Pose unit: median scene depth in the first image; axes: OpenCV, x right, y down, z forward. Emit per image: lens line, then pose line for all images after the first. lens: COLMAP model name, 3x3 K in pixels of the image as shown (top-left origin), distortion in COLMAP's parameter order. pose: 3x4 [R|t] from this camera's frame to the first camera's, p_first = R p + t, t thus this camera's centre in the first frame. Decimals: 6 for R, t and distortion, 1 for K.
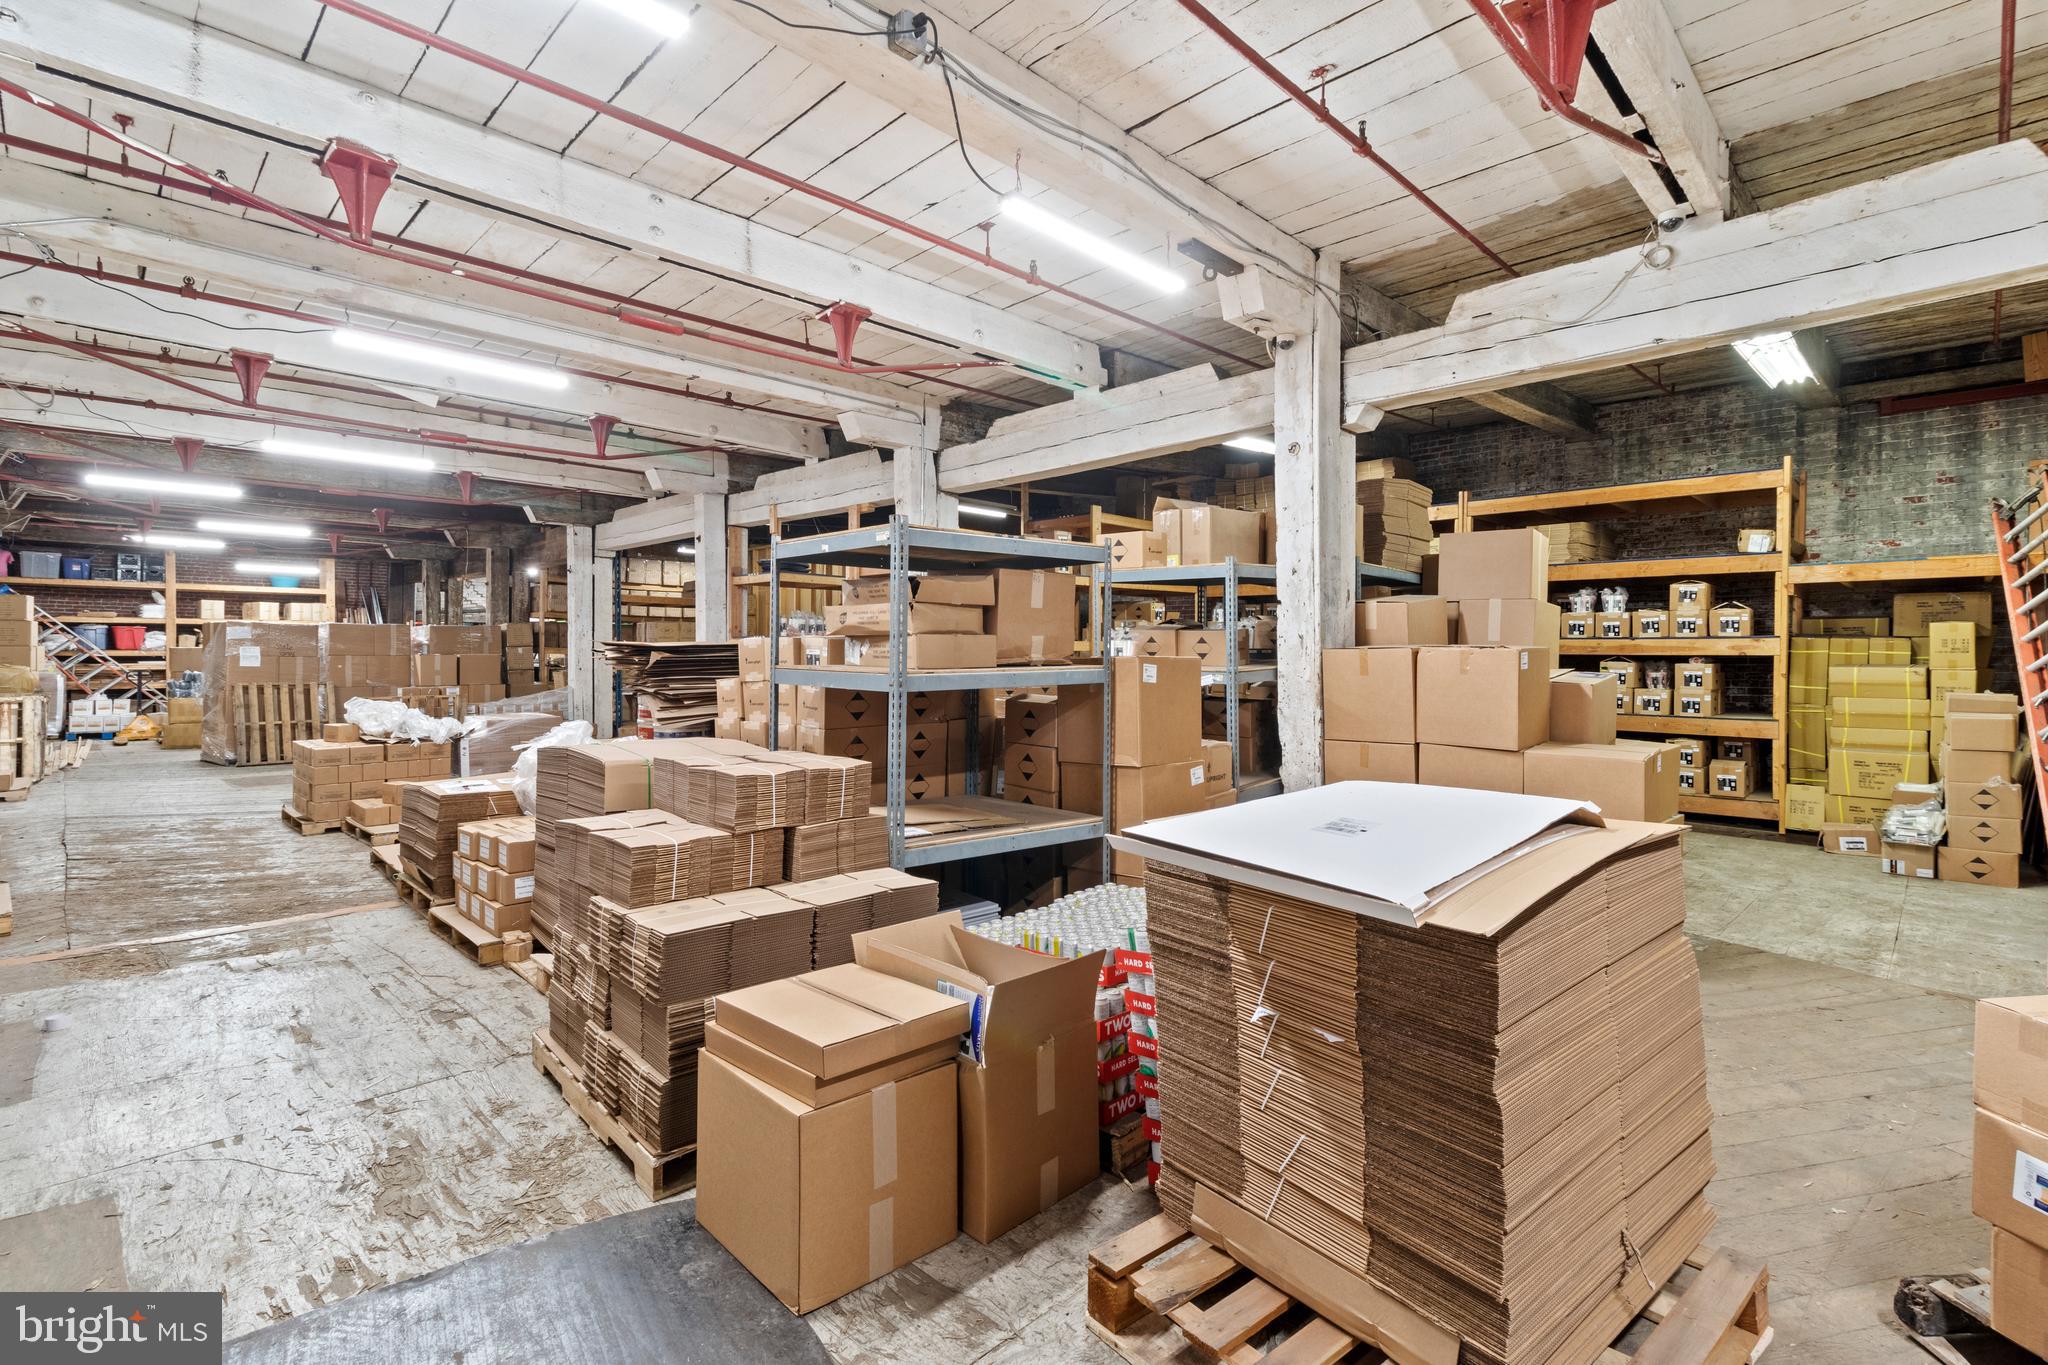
lens RADIAL K [[941.5, 0, 1021.4], [0, 941.5, 631.8], [0, 0, 1]] dist [0.000808, 0.001367]
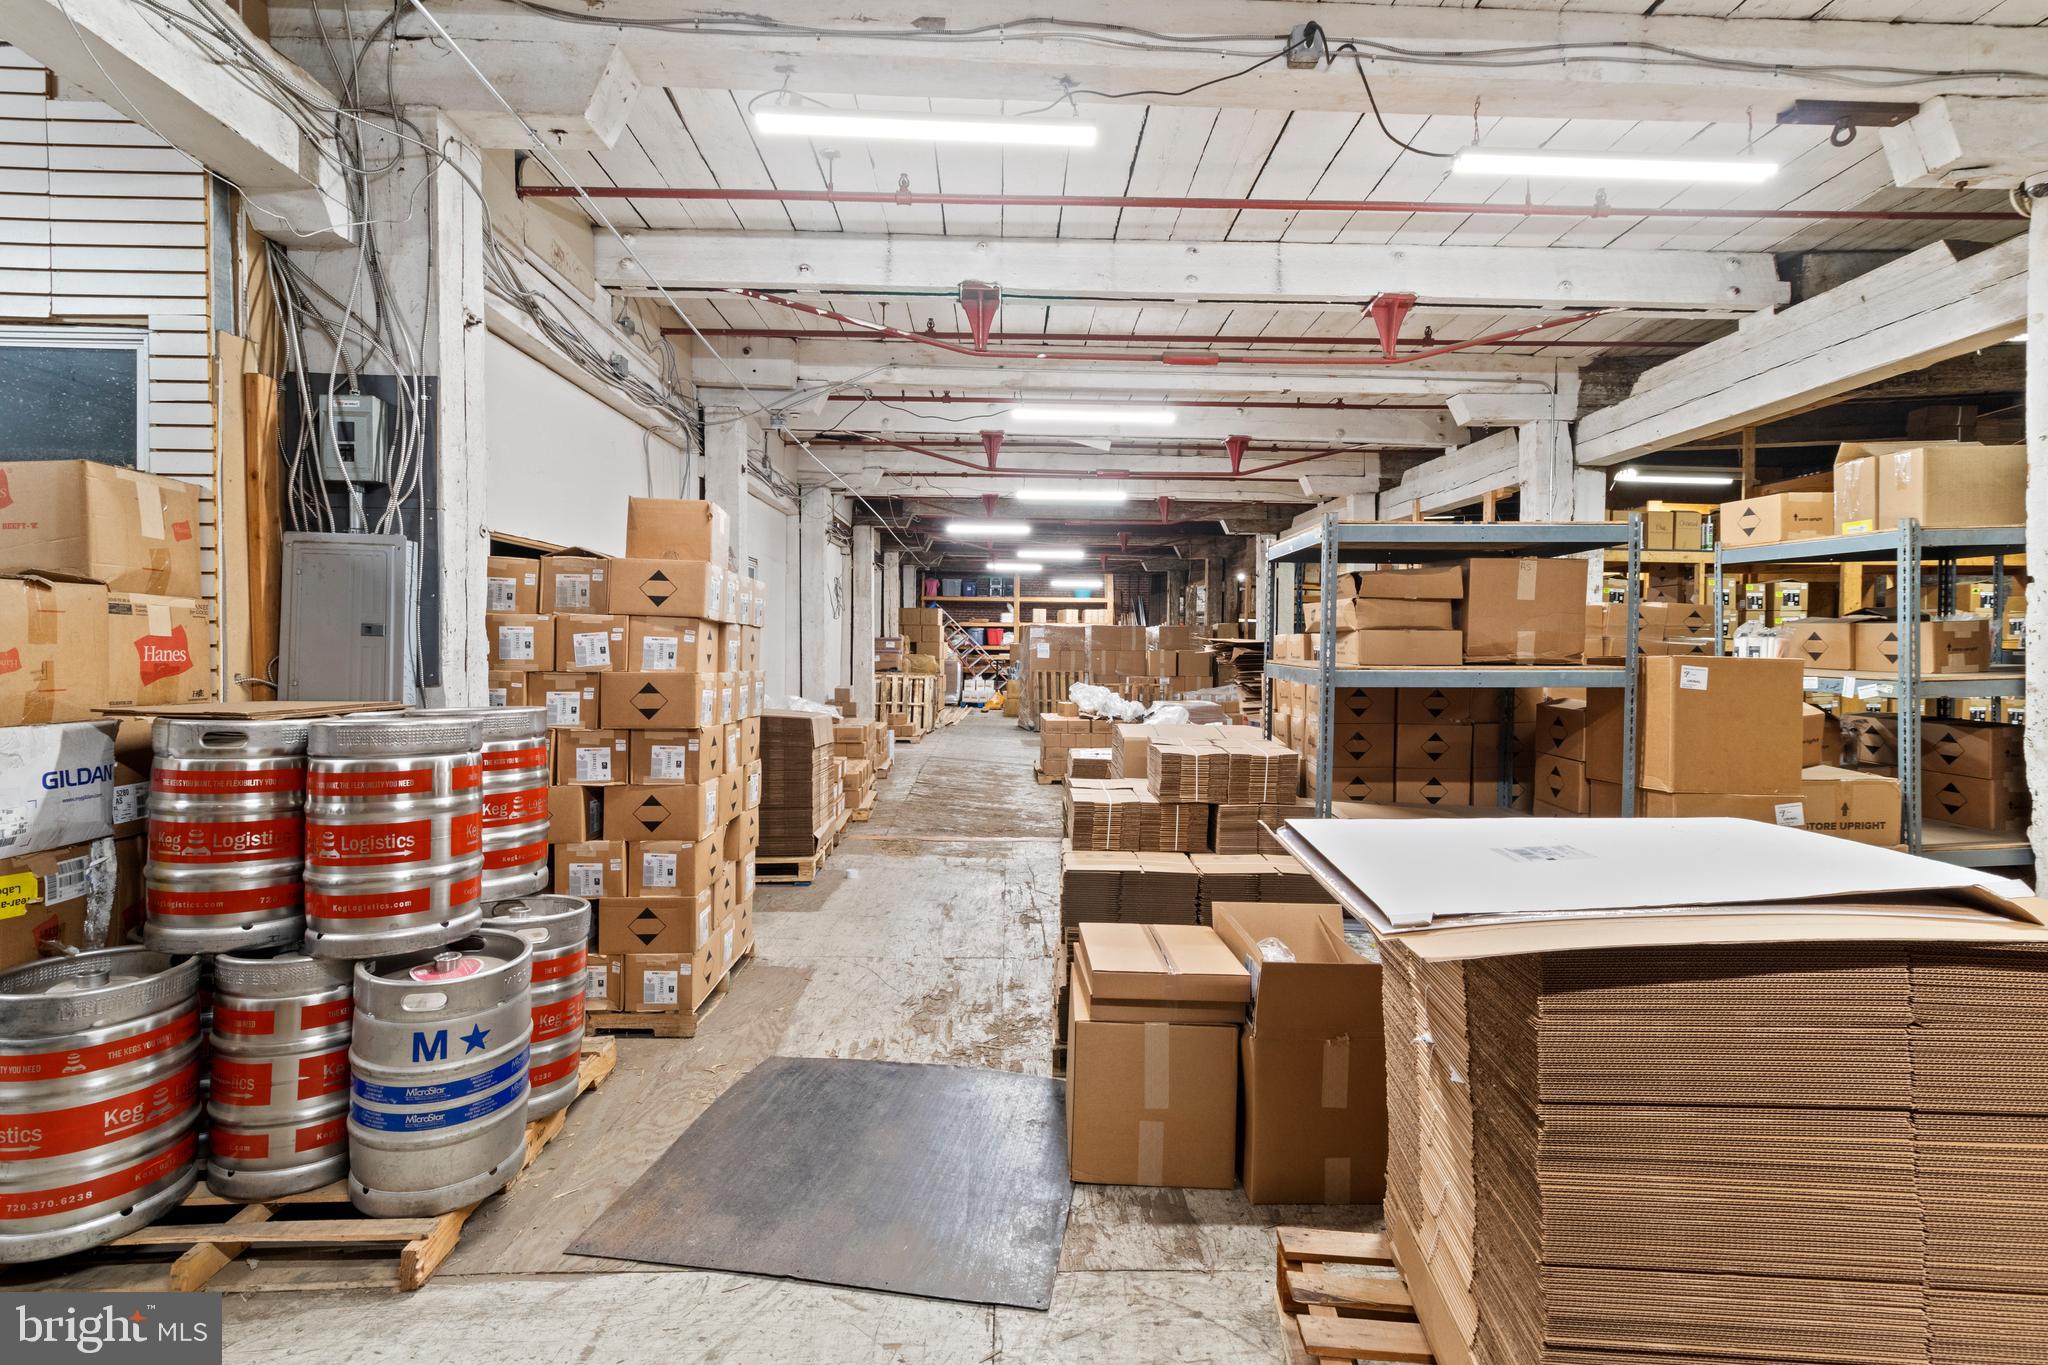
lens RADIAL K [[941.5, 0, 1021.4], [0, 941.5, 631.8], [0, 0, 1]] dist [0.000808, 0.001367]
pose [[0.725440, -0.004910, -0.688268, 0.165297], [0.005704, 0.999983, -0.001122, 0.001949], [0.688261, -0.003112, 0.725456, 0.017903]]
